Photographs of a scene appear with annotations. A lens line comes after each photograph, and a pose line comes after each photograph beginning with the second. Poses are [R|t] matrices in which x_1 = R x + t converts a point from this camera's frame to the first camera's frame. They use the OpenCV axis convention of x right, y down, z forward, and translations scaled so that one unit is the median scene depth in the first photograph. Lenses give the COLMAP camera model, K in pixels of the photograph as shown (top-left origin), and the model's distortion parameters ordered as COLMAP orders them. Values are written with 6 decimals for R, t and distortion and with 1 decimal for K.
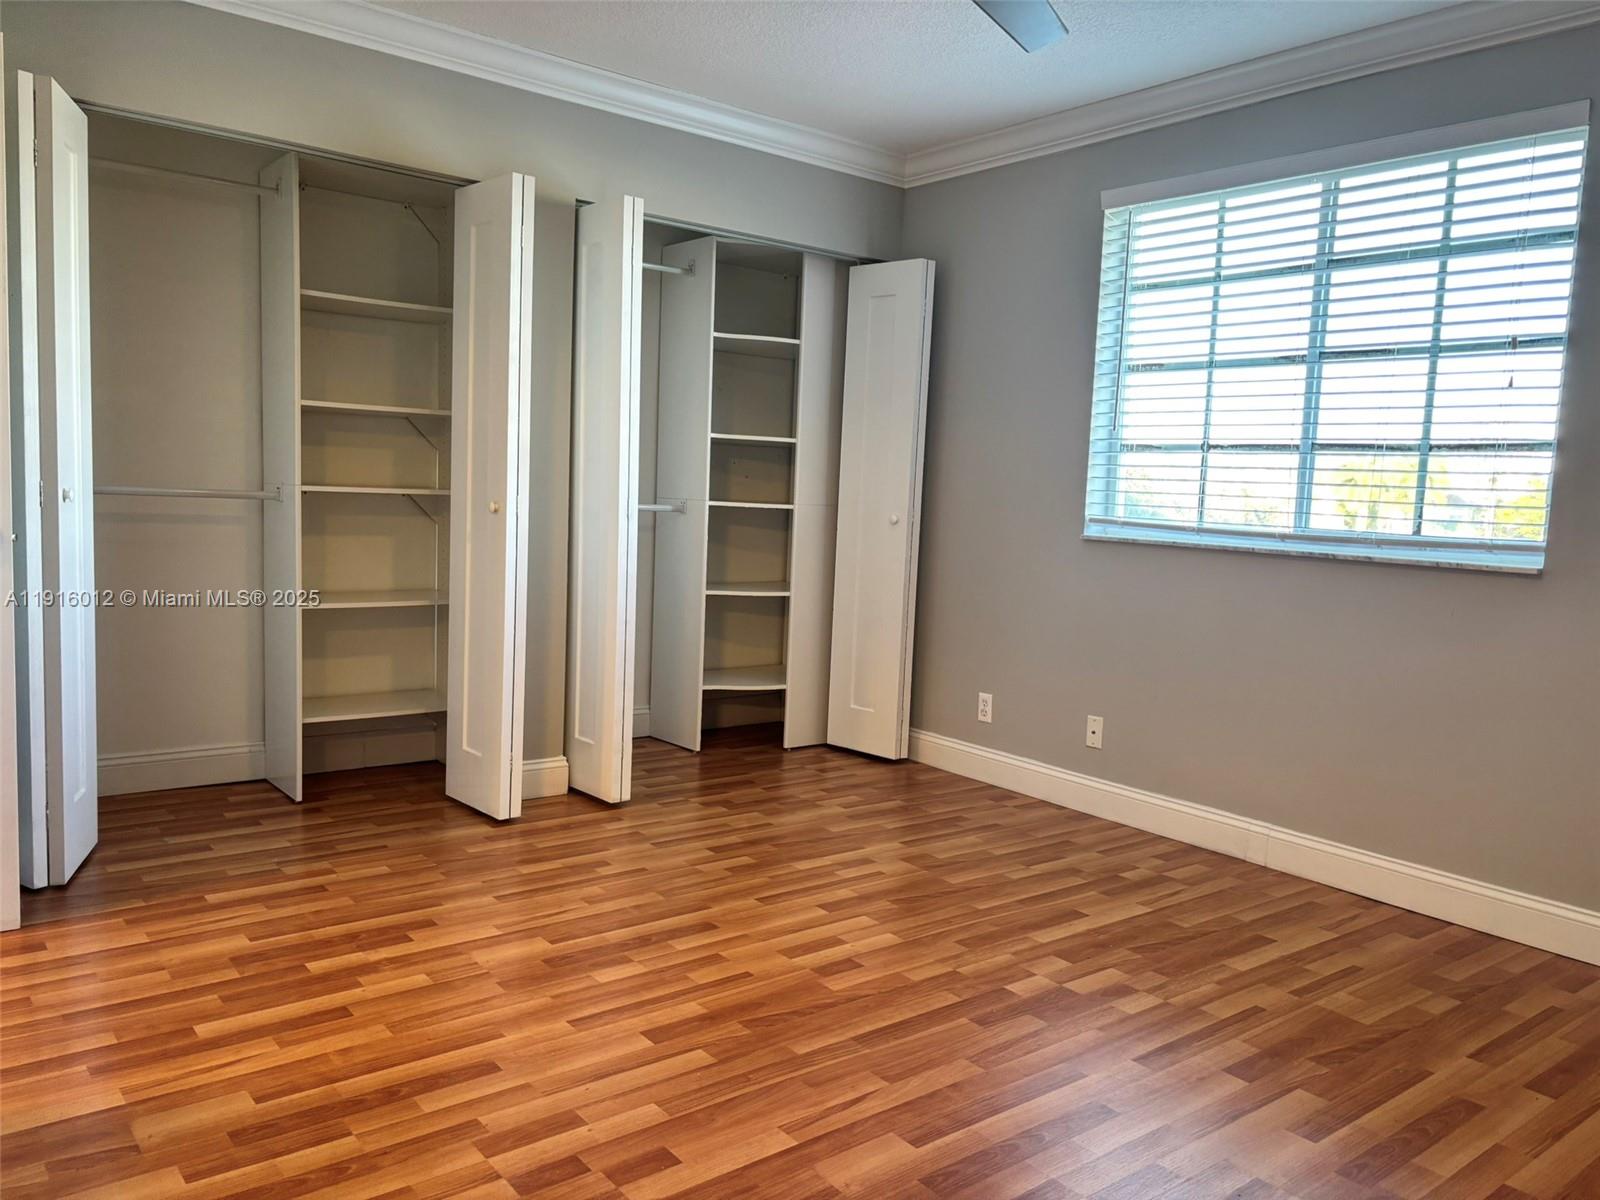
lens RADIAL K [[1209.8, 0, 801.7], [0, 1209.8, 603.6], [0, 0, 1]] dist [0.034669, -0.033133]
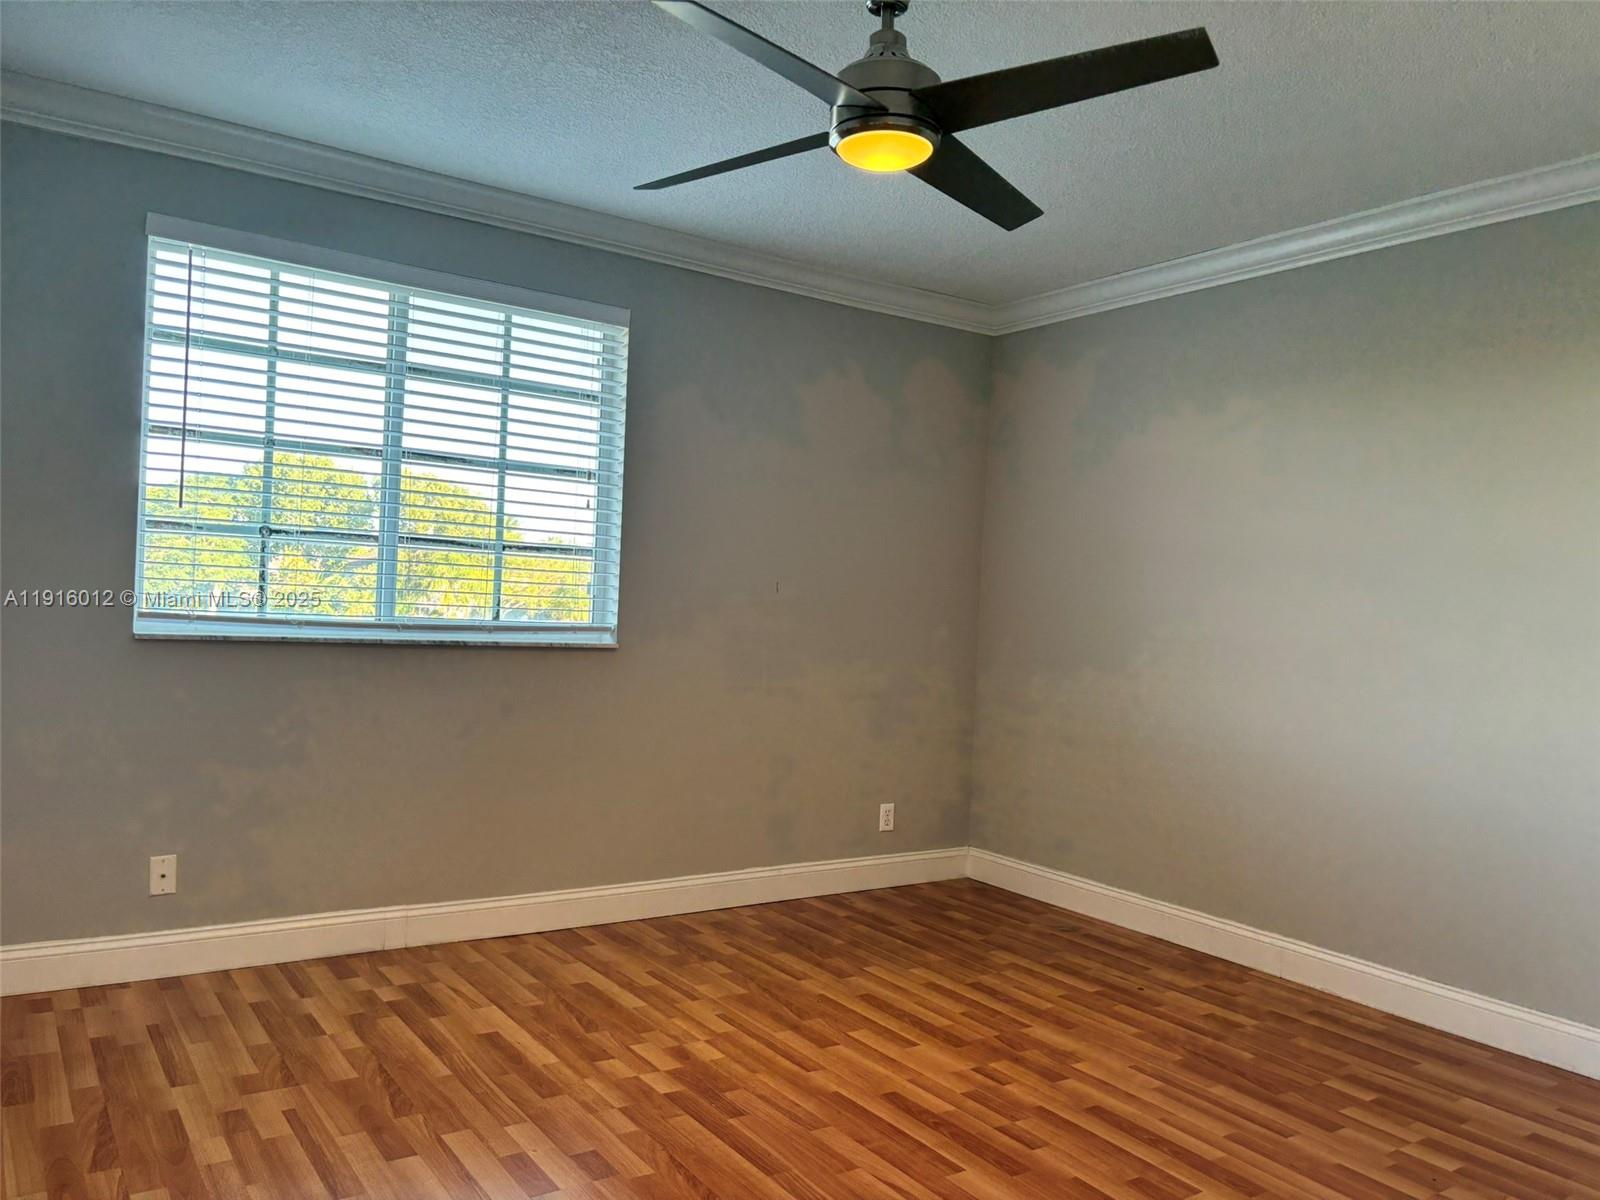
lens RADIAL K [[1209.8, 0, 799.9], [0, 1209.8, 593.1], [0, 0, 1]] dist [0.034669, -0.033133]
pose [[0.078210, -0.030330, 0.996475, -0.647968], [0.055429, 0.998123, 0.026030, -0.097238], [-0.995395, 0.053197, 0.079744, 0.611484]]
